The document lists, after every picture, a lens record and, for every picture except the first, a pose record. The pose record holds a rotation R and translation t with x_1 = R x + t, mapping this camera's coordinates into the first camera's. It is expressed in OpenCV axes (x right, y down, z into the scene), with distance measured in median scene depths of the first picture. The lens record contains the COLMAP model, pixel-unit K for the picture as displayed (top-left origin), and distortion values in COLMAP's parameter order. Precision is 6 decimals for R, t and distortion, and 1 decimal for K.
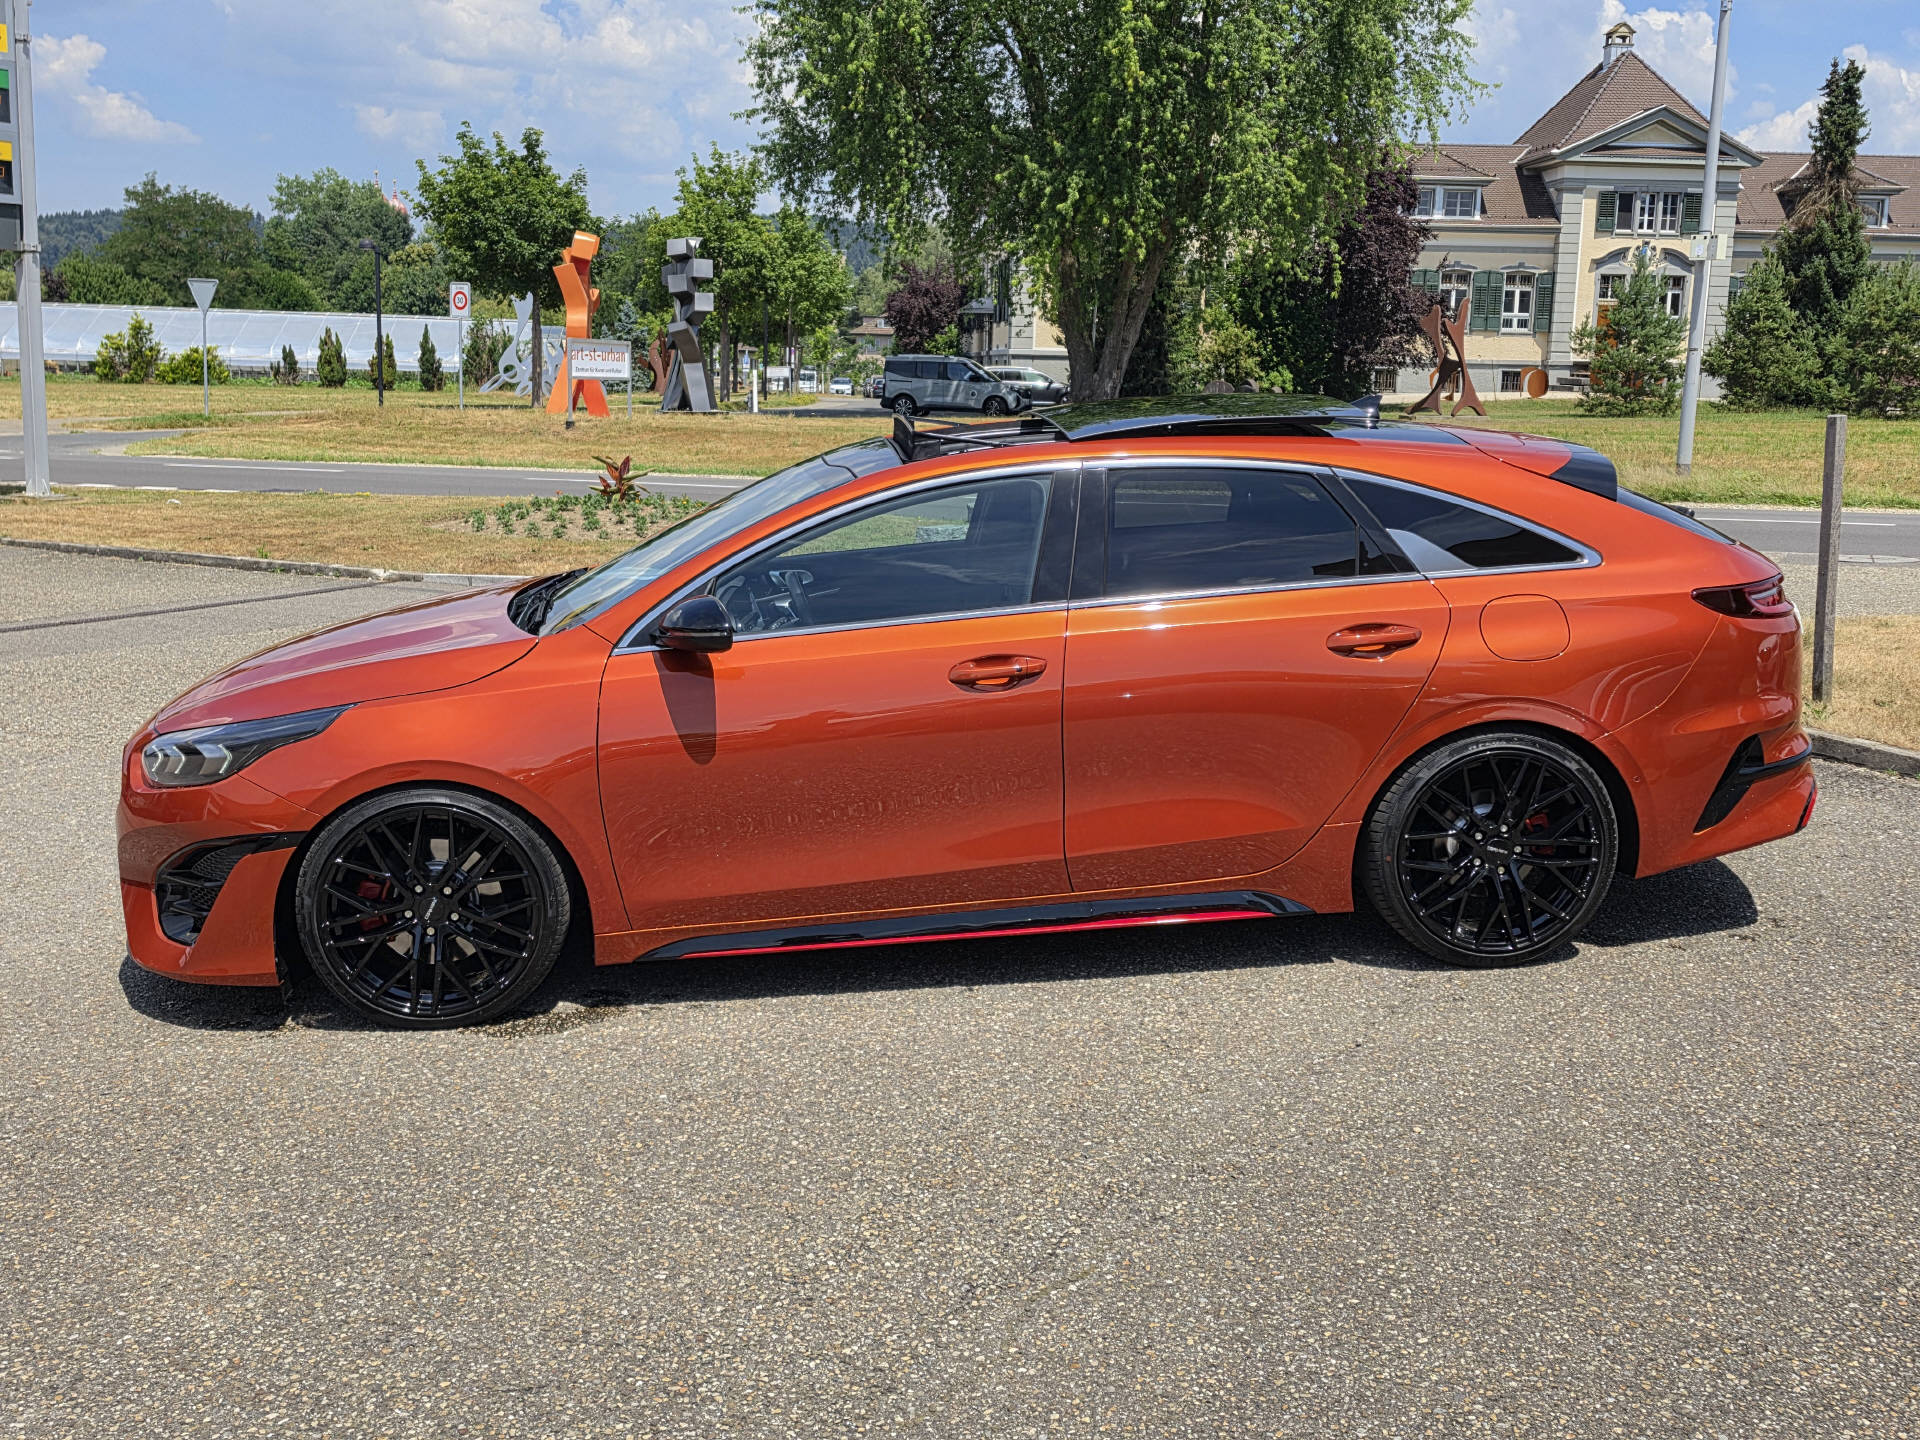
lens RADIAL K [[2027.9, 0, 943.1], [0, 2027.9, 714.3], [0, 0, 1]] dist [0.142611, -0.269192]
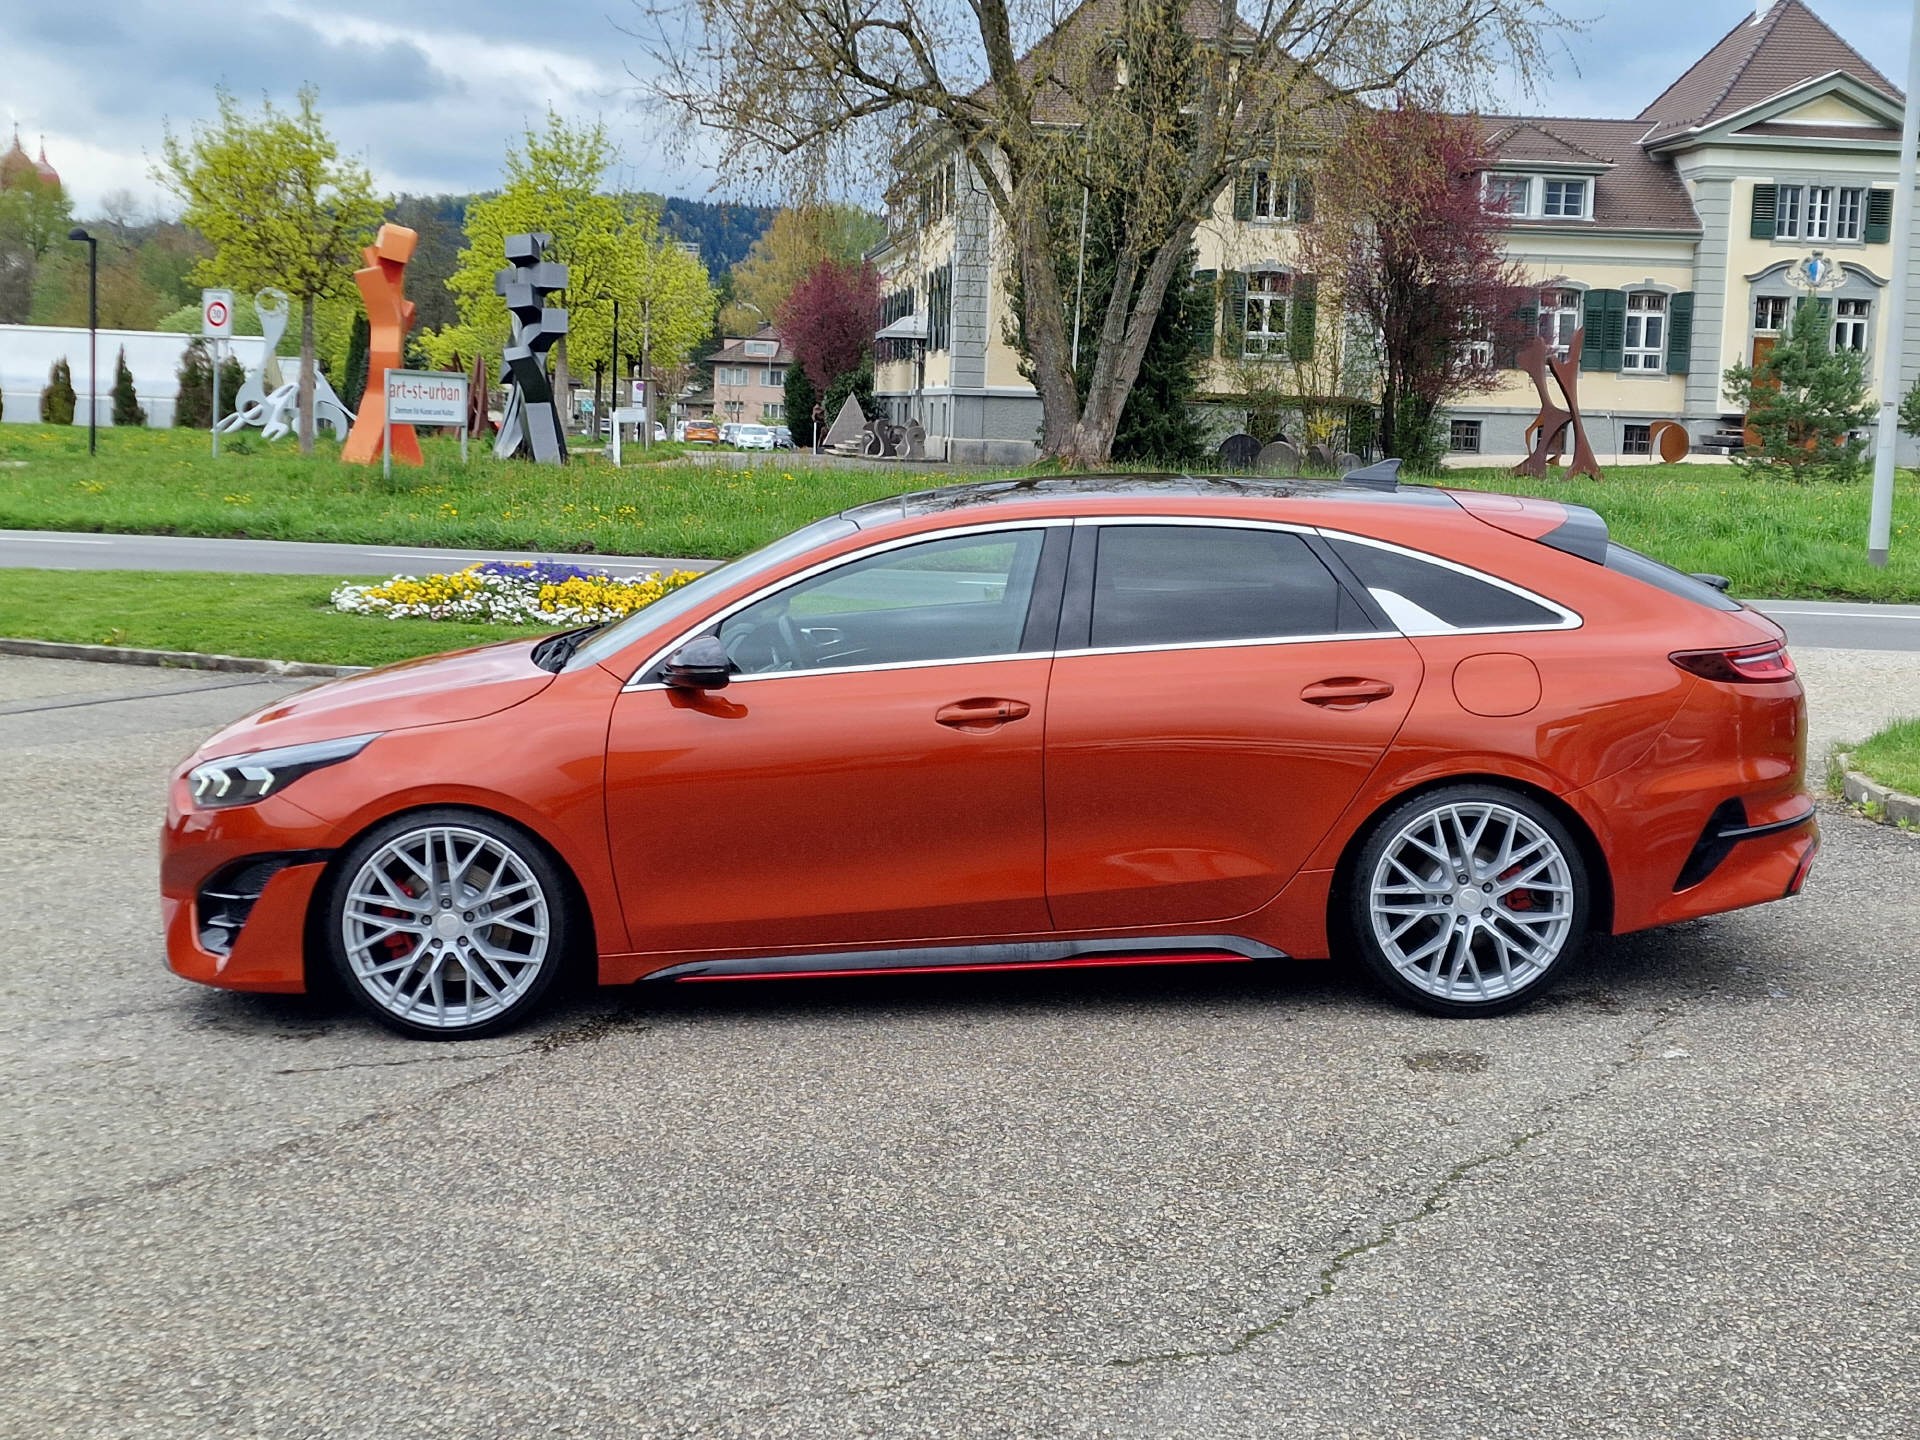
lens RADIAL K [[2888.3, 0, 960.0], [0, 2888.3, 720.0], [0, 0, 1]] dist [0.243576, -0.668883]
pose [[0.999044, 0.006639, 0.043210, -0.164092], [-0.003932, 0.998042, -0.062420, 0.063899], [-0.043540, 0.062190, 0.997114, -0.422713]]
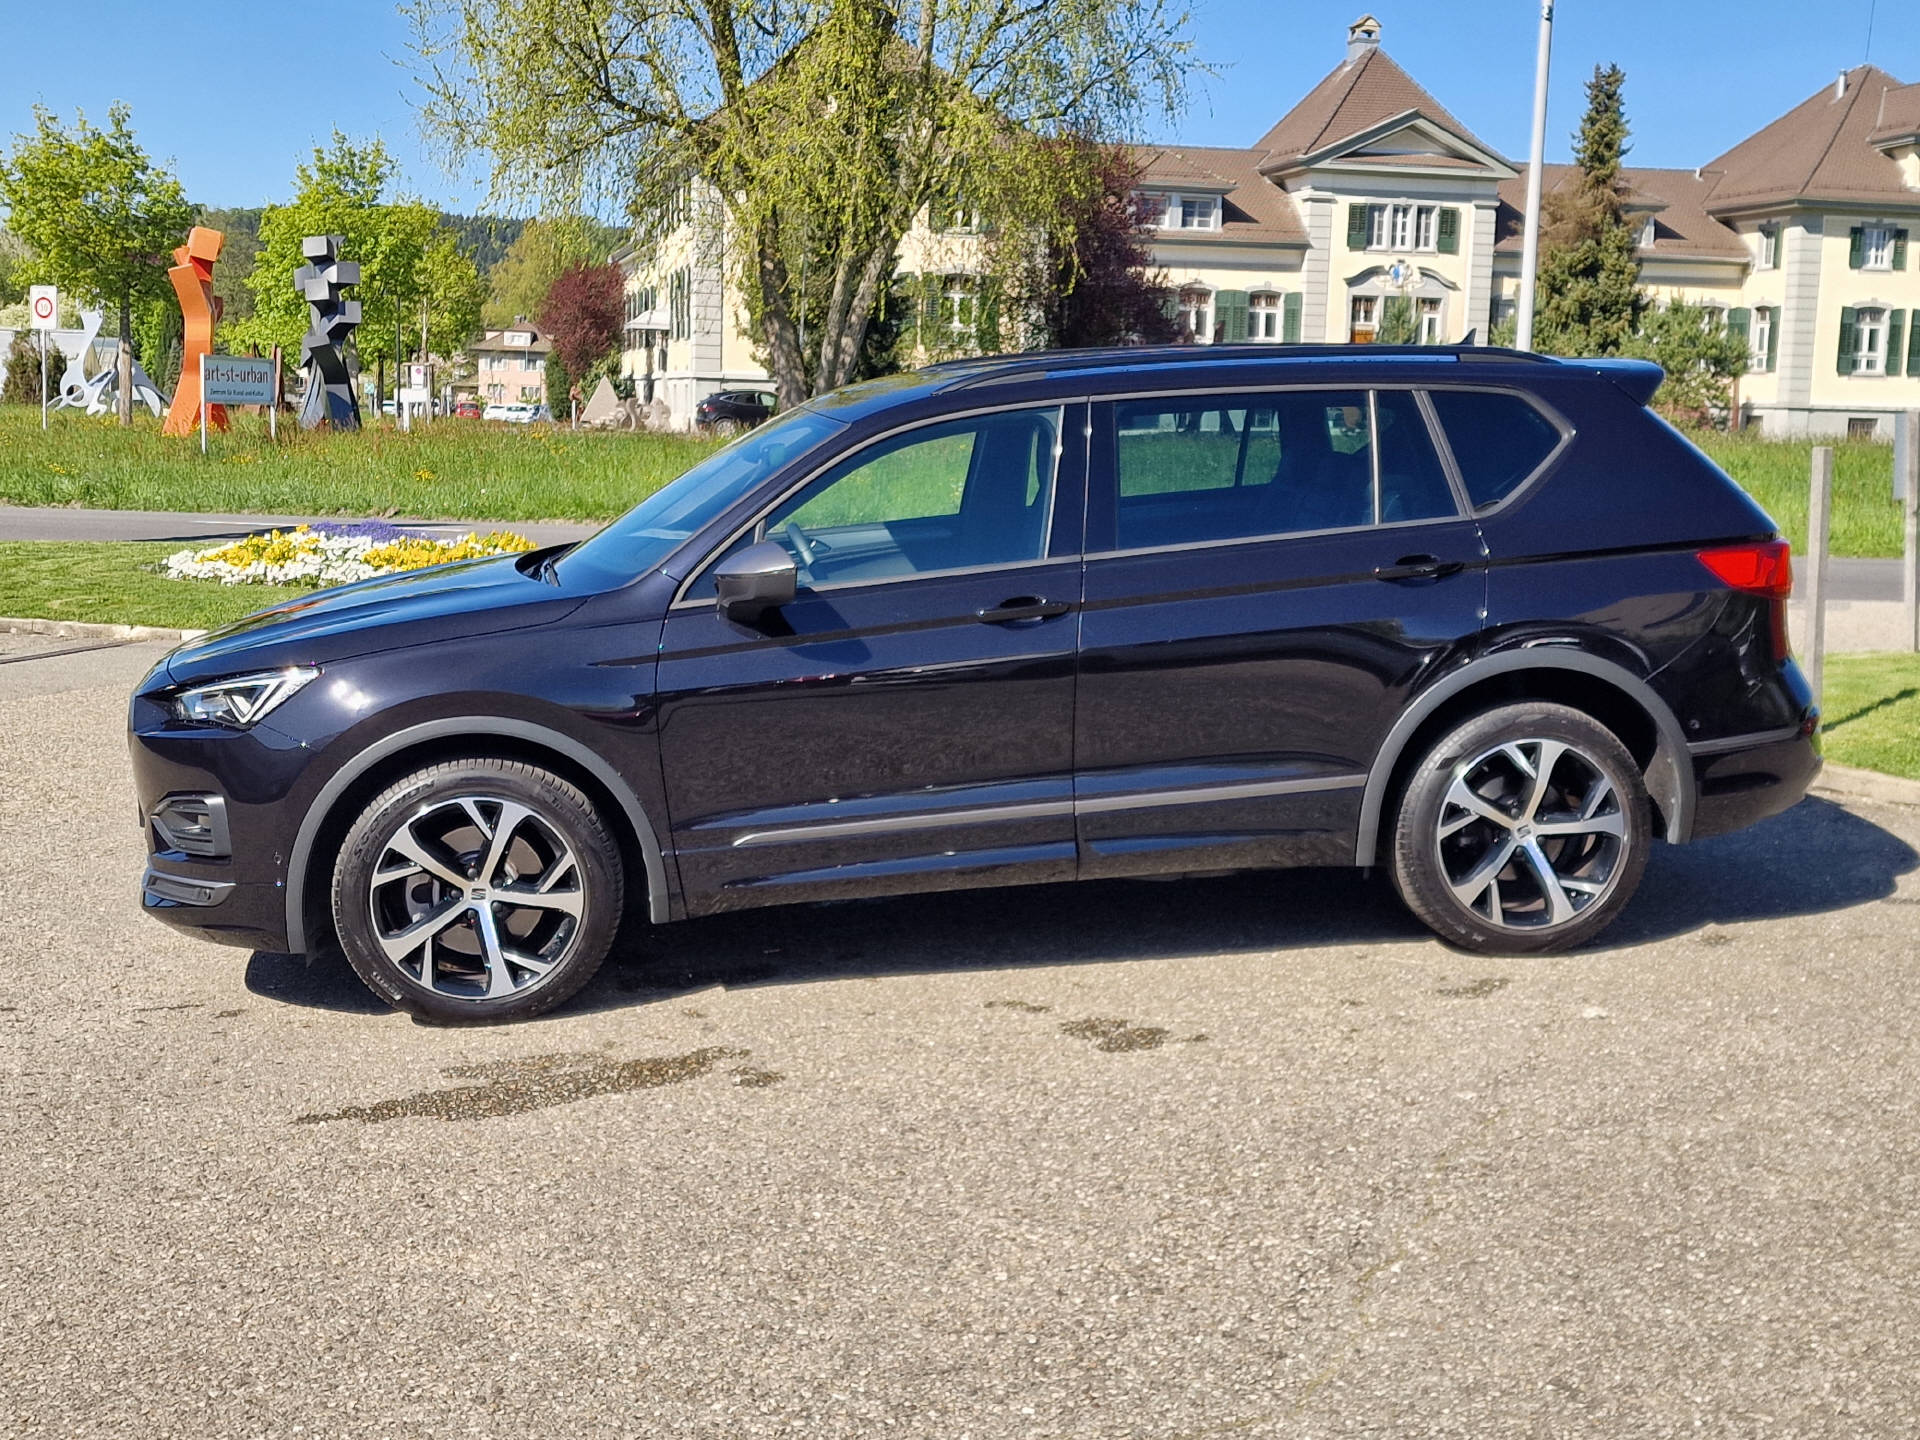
lens RADIAL K [[2395.2, 0, 960.0], [0, 2395.2, 720.0], [0, 0, 1]] dist [0.193812, -0.478971]
pose [[0.988350, -0.015640, 0.151391, -0.241807], [0.020741, 0.999267, -0.032175, 0.023309], [-0.150777, 0.034940, 0.987950, -0.148764]]
